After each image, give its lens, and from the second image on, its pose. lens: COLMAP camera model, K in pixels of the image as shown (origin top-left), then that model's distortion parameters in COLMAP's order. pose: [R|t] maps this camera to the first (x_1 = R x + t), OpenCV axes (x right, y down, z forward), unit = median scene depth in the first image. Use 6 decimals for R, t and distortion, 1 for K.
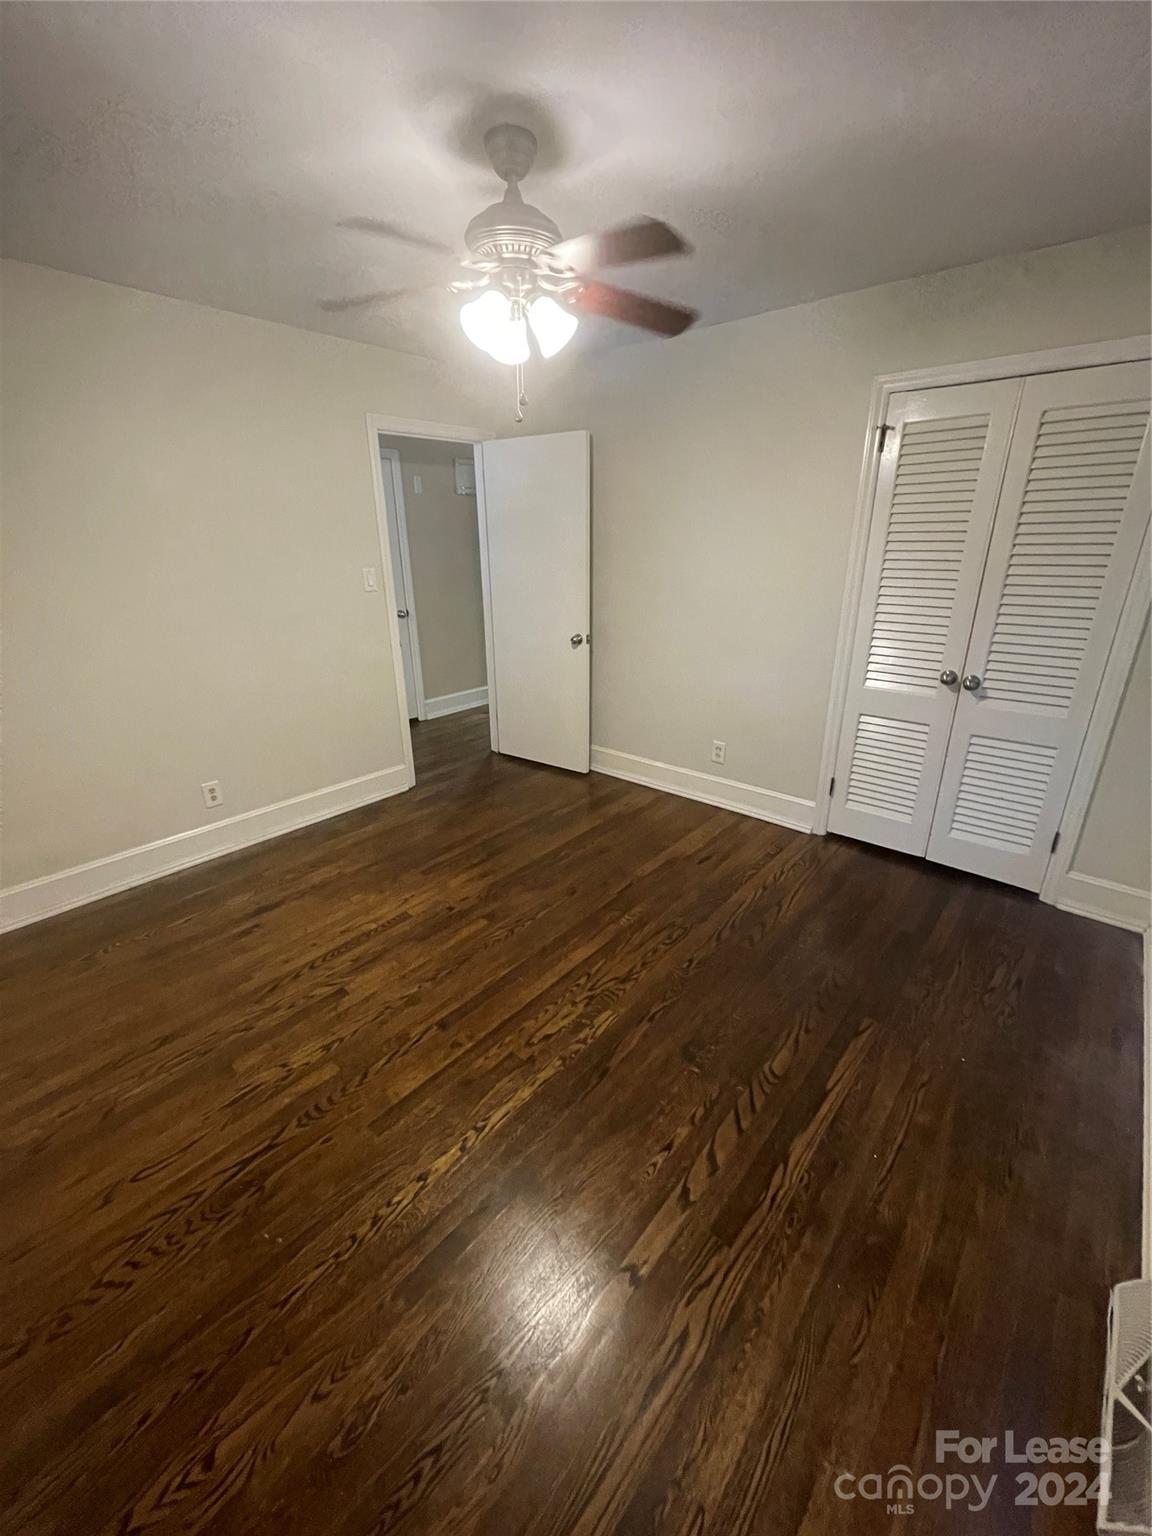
lens RADIAL K [[619.2, 0, 574.6], [0, 619.2, 768.2], [0, 0, 1]] dist [-0.001714, 0.000099]
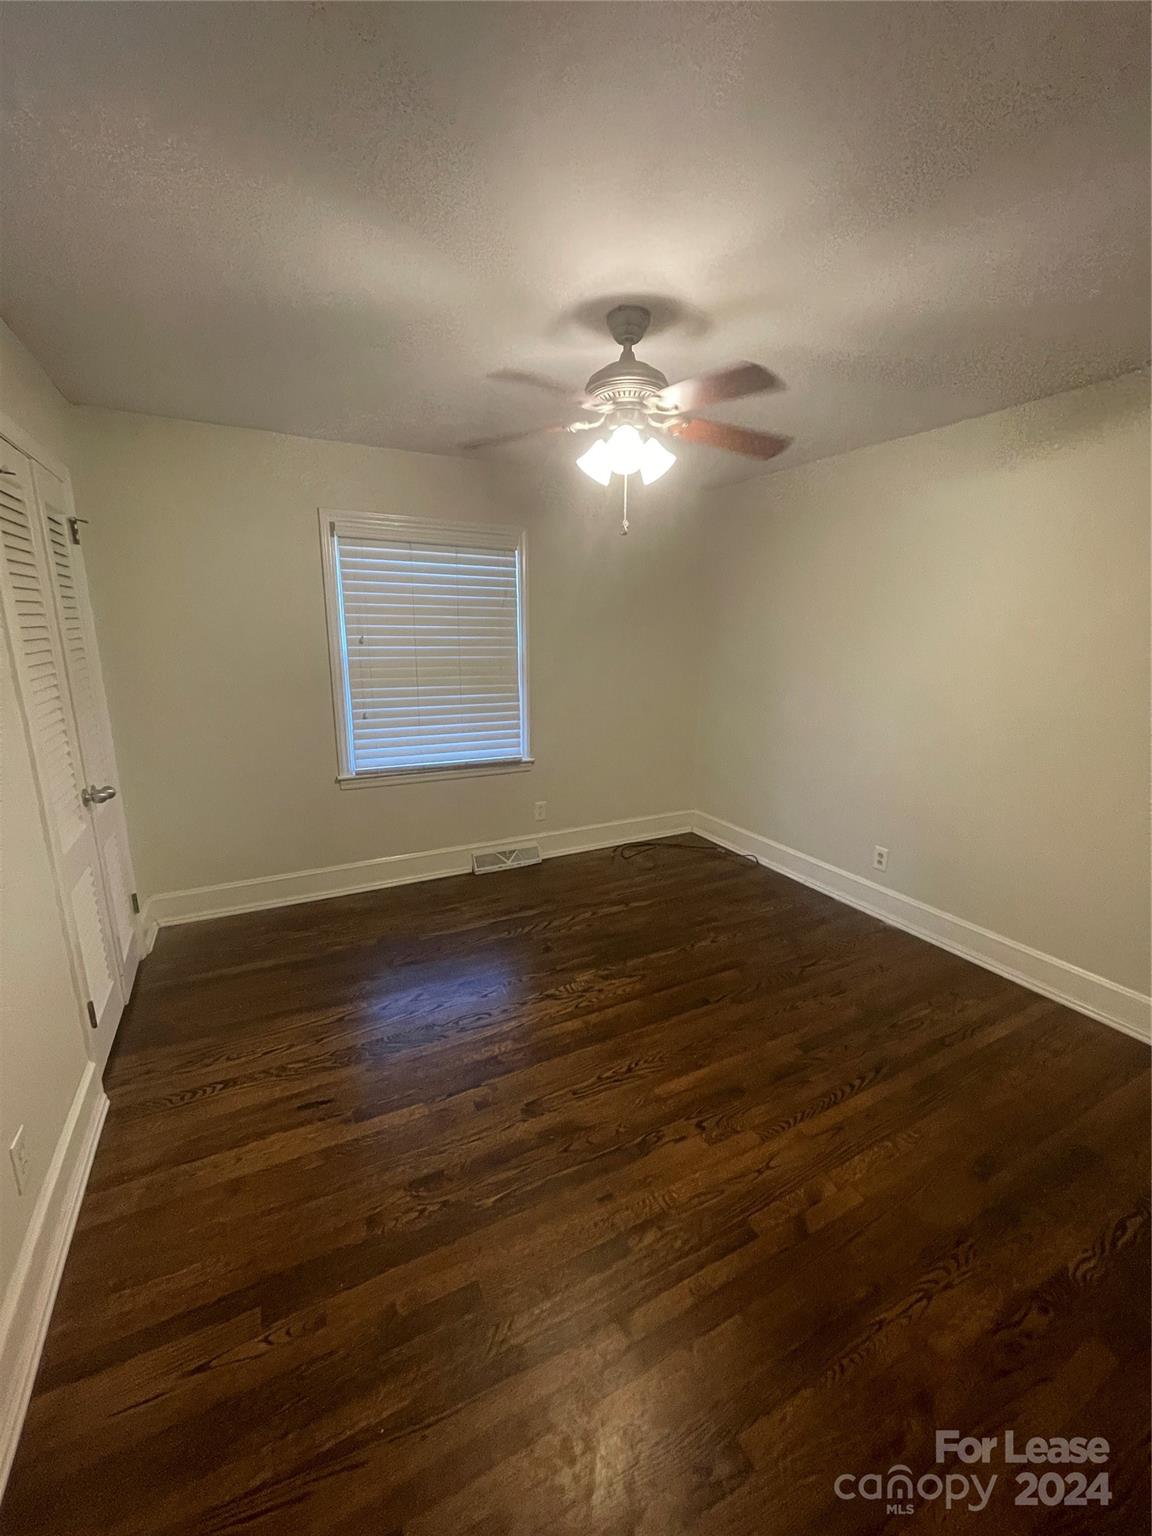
lens RADIAL K [[619.2, 0, 574.6], [0, 619.2, 768.2], [0, 0, 1]] dist [-0.001714, 0.000099]
pose [[-0.929535, -0.083844, 0.359076, -0.353530], [0.128150, 0.839648, 0.527797, -0.644787], [-0.345749, 0.536621, -0.769737, 1.690295]]
